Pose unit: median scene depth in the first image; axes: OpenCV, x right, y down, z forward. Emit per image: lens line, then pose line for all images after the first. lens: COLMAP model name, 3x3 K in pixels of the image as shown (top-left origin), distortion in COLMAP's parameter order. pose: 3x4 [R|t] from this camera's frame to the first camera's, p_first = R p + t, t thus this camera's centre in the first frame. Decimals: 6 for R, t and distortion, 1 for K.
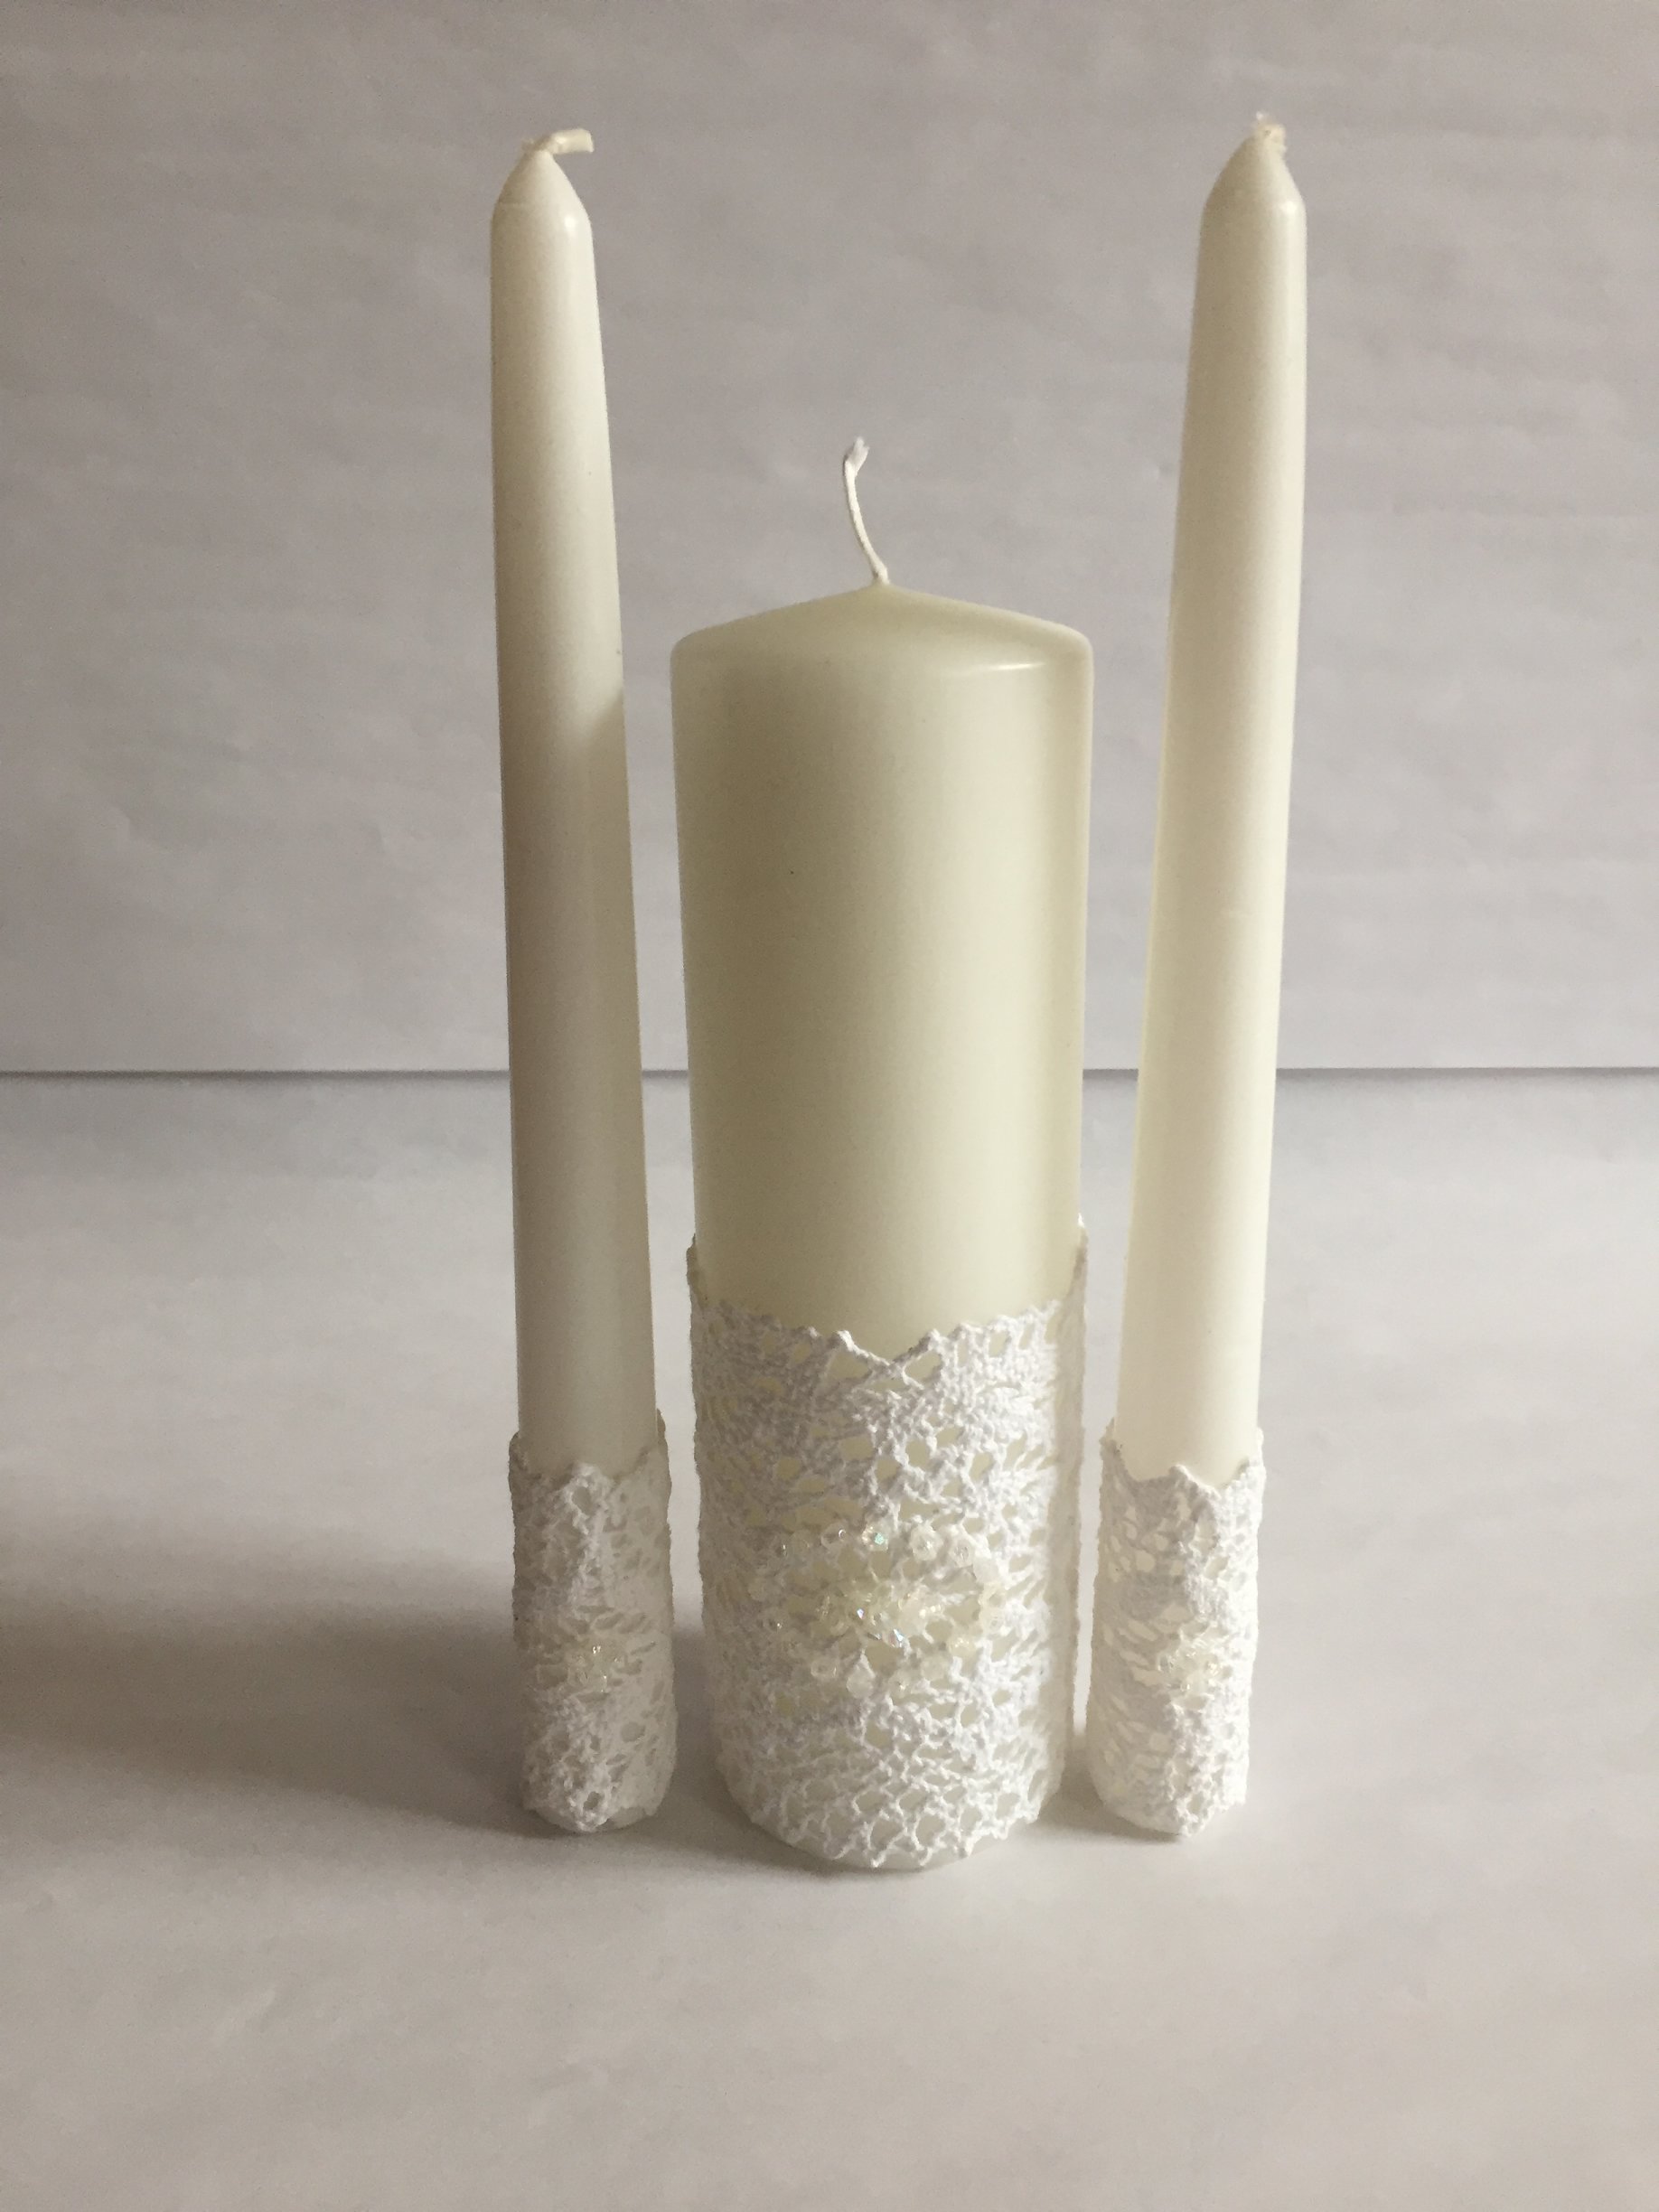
lens RADIAL K [[1820.1, 0, 809.1], [0, 1820.1, 1082.4], [0, 0, 1]] dist [-0.012662, -0.014066]
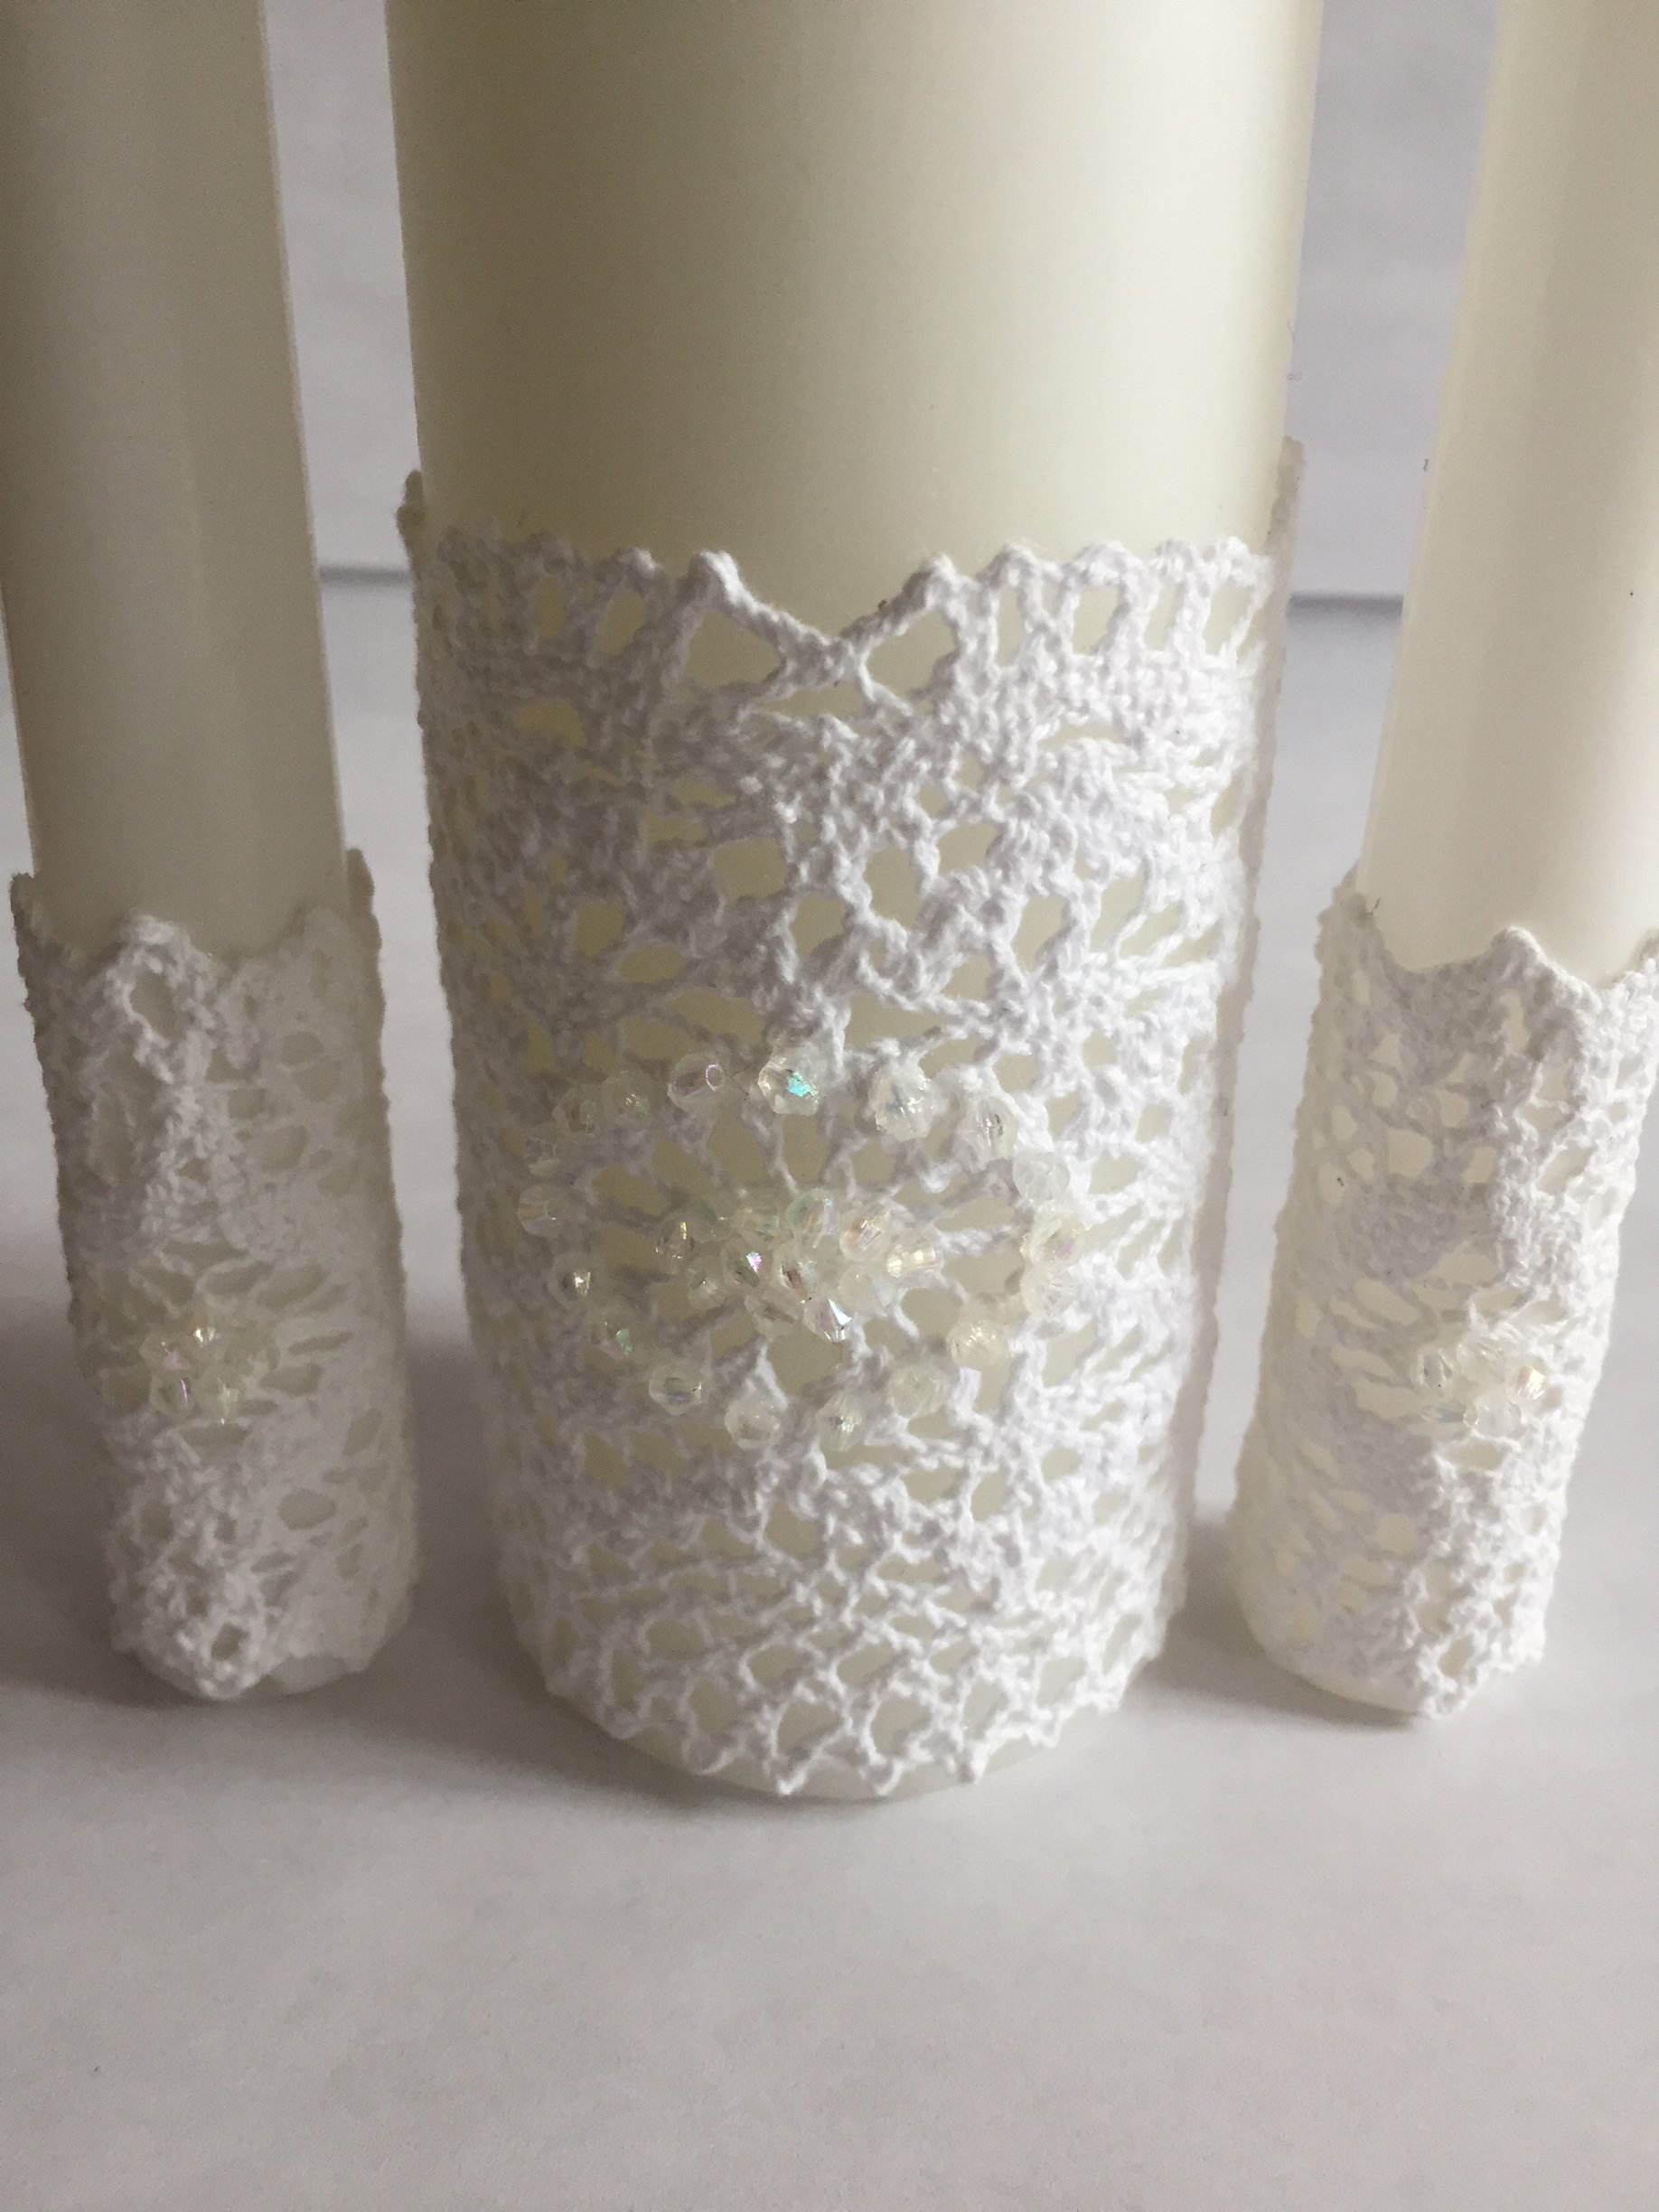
lens RADIAL K [[1820.1, 0, 840.0], [0, 1820.1, 1123.6], [0, 0, 1]] dist [-0.012662, -0.014066]
pose [[0.999459, 0.032537, -0.004712, 0.048716], [-0.031803, 0.993179, 0.112175, 0.202614], [0.008330, -0.111965, 0.993677, 0.547142]]
